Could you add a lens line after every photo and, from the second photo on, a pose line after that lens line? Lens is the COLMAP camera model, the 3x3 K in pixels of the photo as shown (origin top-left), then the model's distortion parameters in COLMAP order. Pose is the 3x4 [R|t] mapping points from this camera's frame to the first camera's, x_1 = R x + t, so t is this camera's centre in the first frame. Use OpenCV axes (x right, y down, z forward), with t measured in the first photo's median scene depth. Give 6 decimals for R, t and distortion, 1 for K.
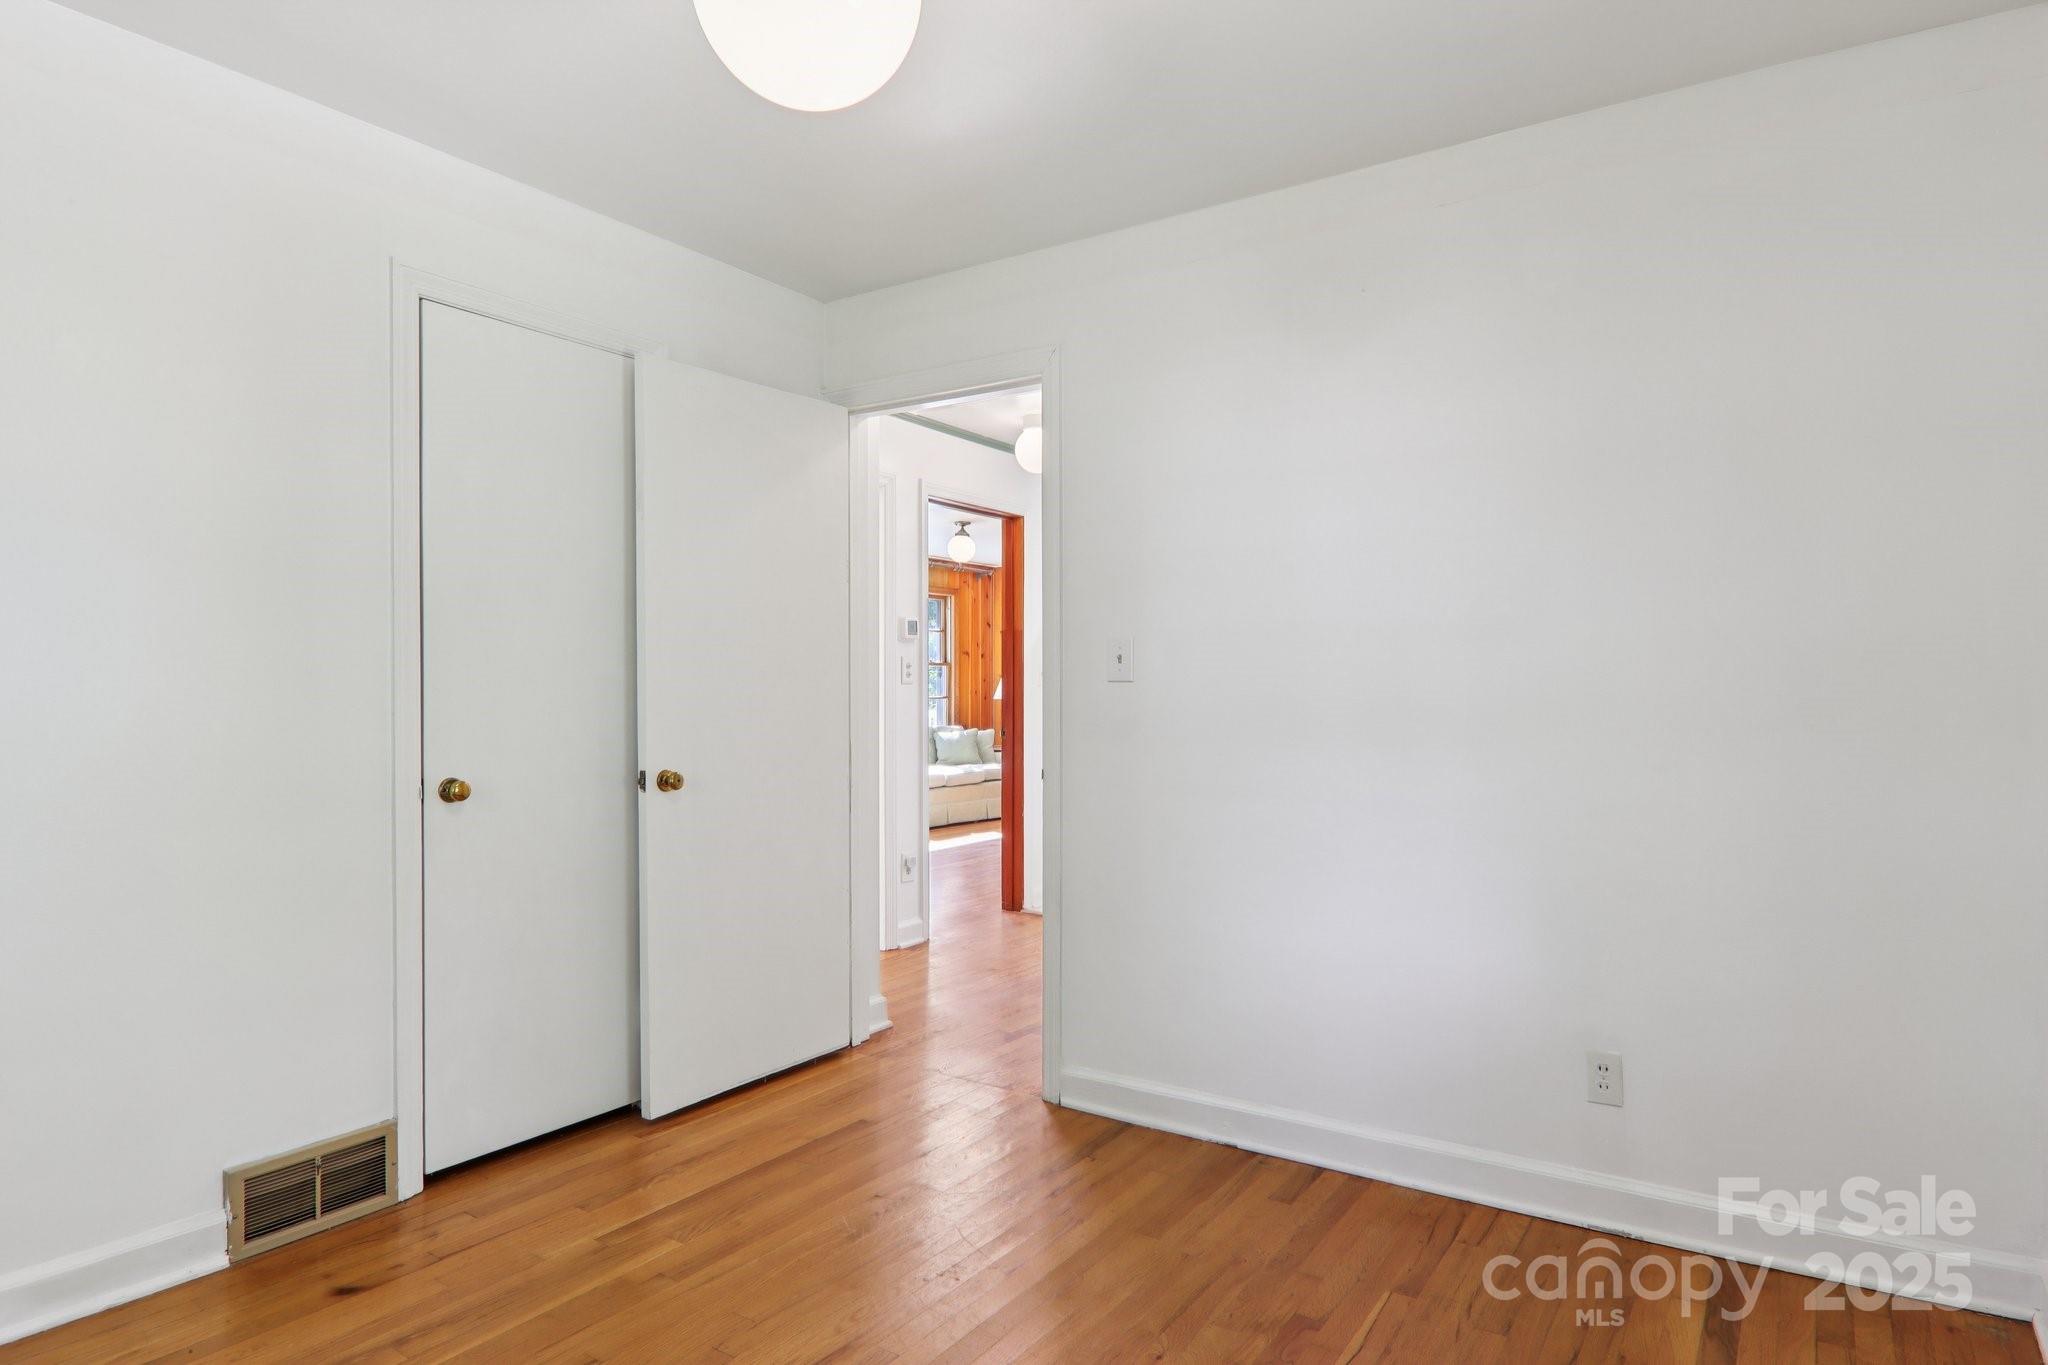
lens RADIAL K [[1171.1, 0, 1020.3], [0, 1171.1, 701.0], [0, 0, 1]] dist [0.003085, -0.017773]
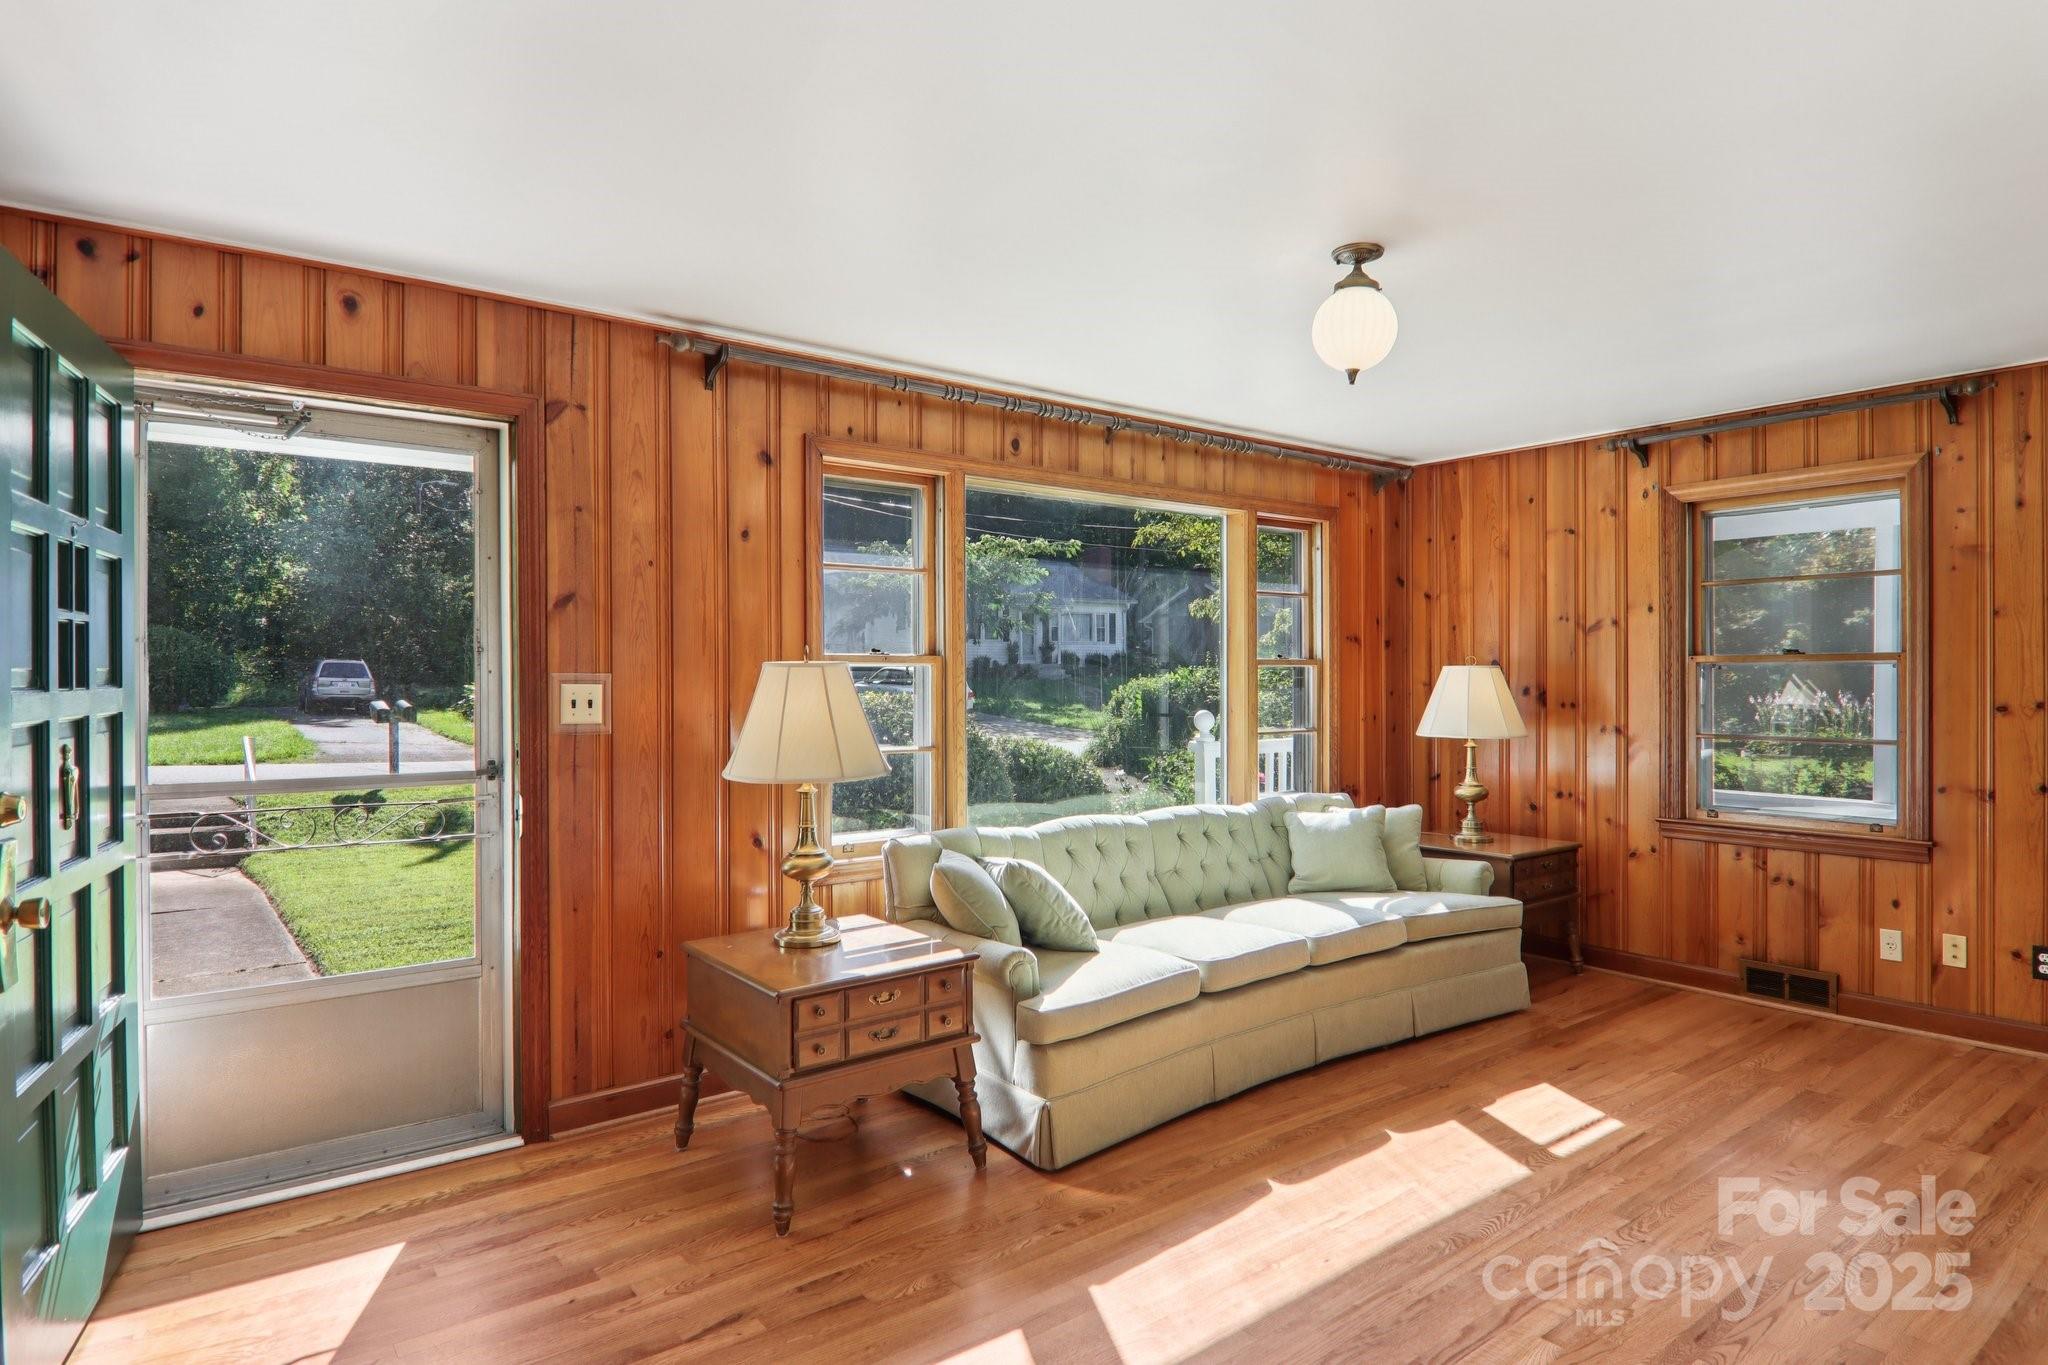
lens RADIAL K [[1134.2, 0, 1025.5], [0, 1134.2, 702.2], [0, 0, 1]] dist [0.008541, -0.022312]
pose [[0.950807, -0.006431, -0.309717, -0.031699], [0.011610, 0.999822, 0.014884, -0.024747], [0.309566, -0.017748, 0.950712, 0.527032]]
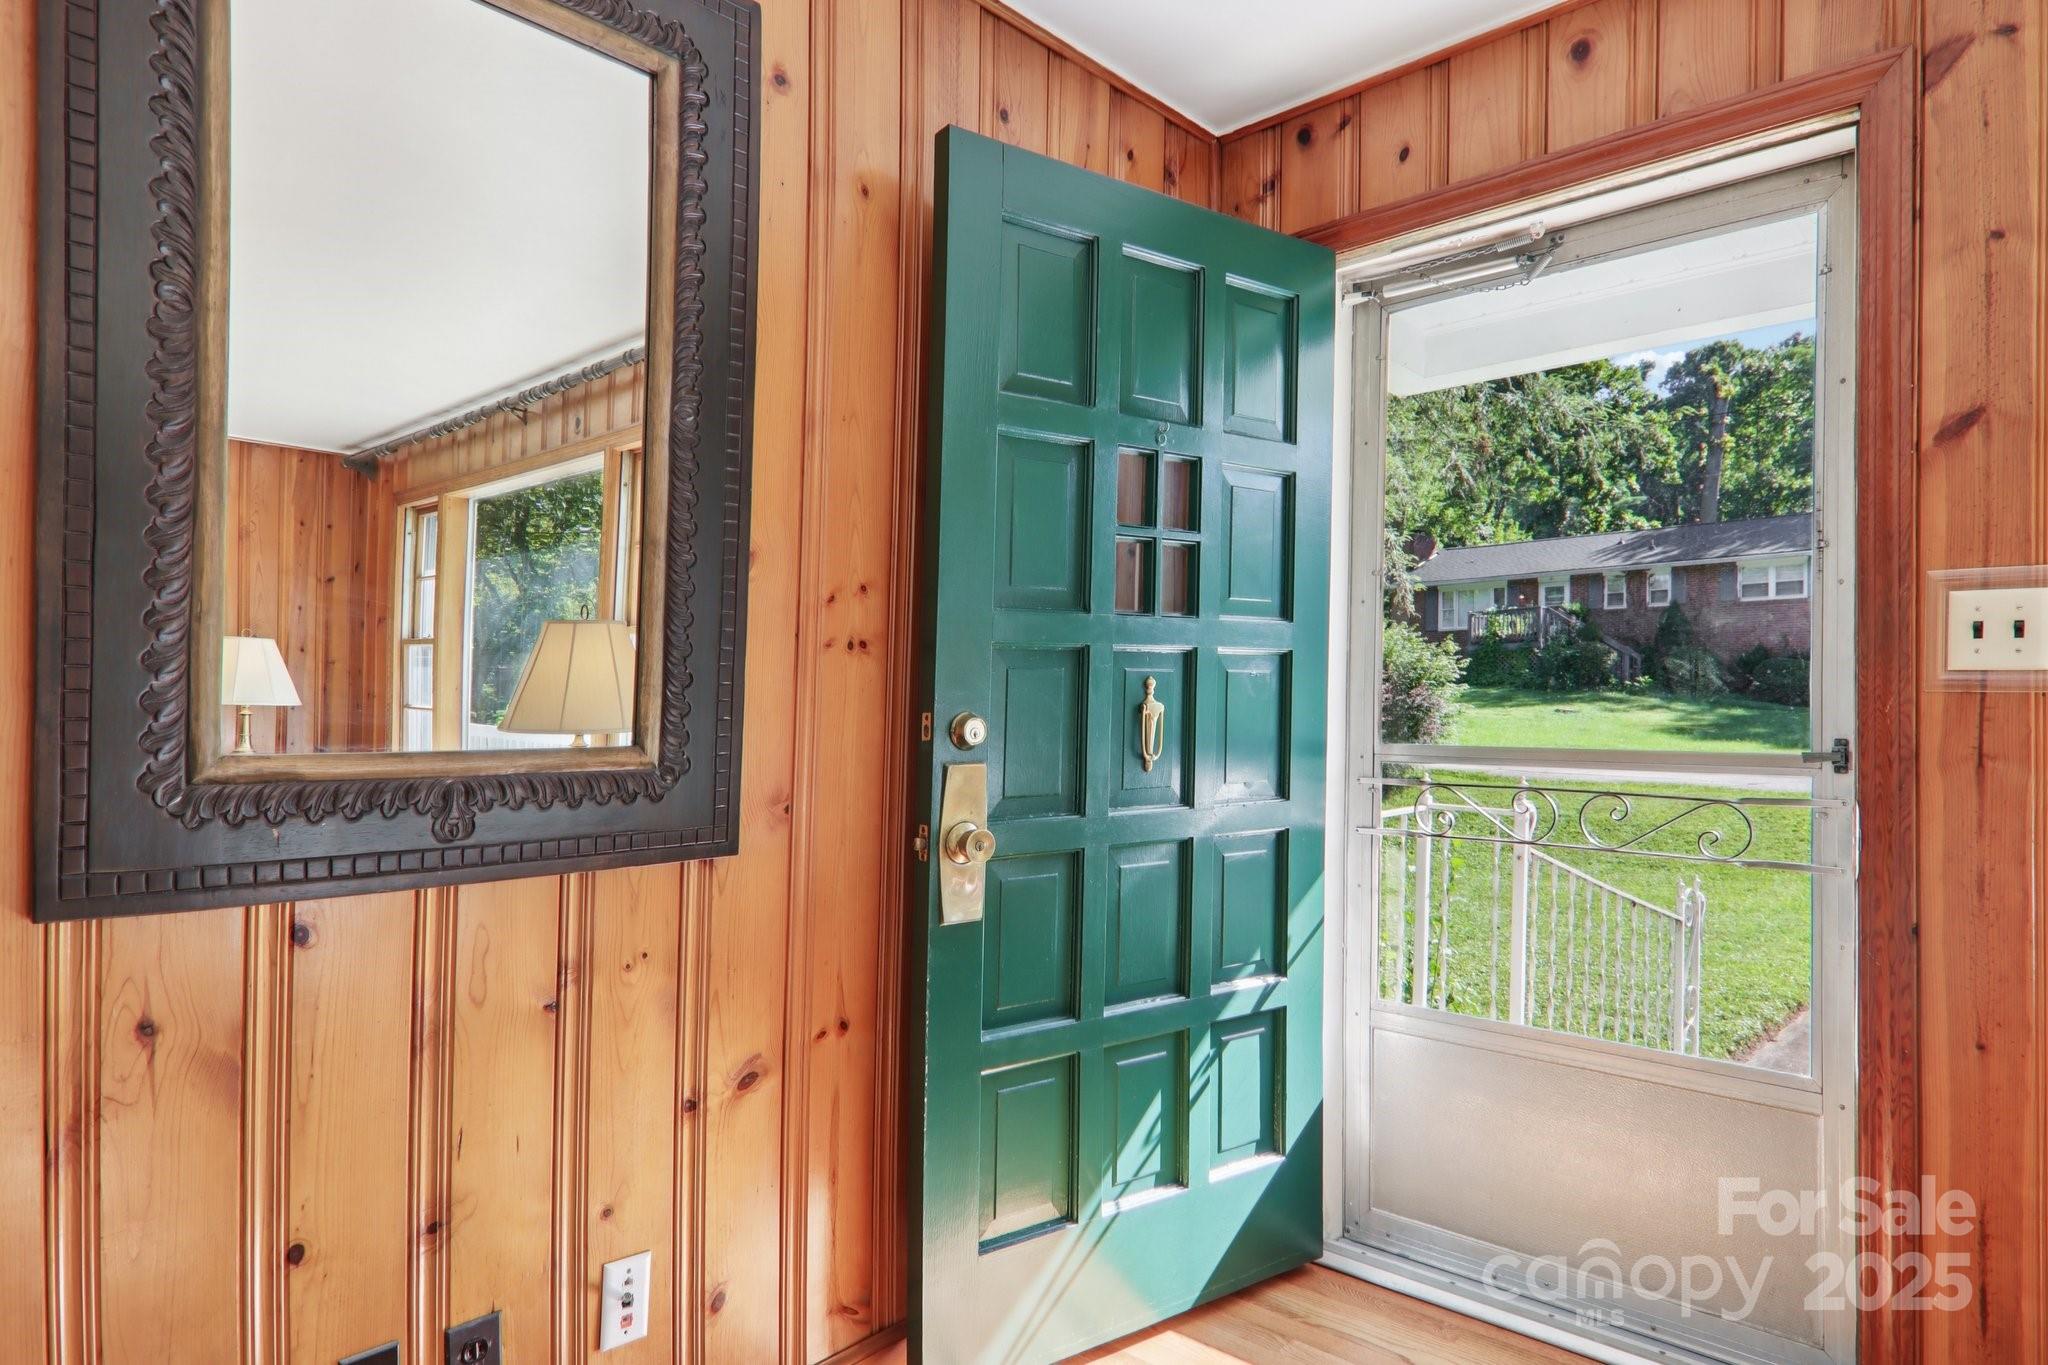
lens RADIAL K [[1170.1, 0, 1048.5], [0, 1170.1, 685.7], [0, 0, 1]] dist [0.026918, -0.021591]
pose [[-0.148534, -0.022618, -0.988649, -0.066875], [-0.002311, 0.999744, -0.022524, -0.010615], [0.988905, -0.001061, -0.148548, 0.673582]]
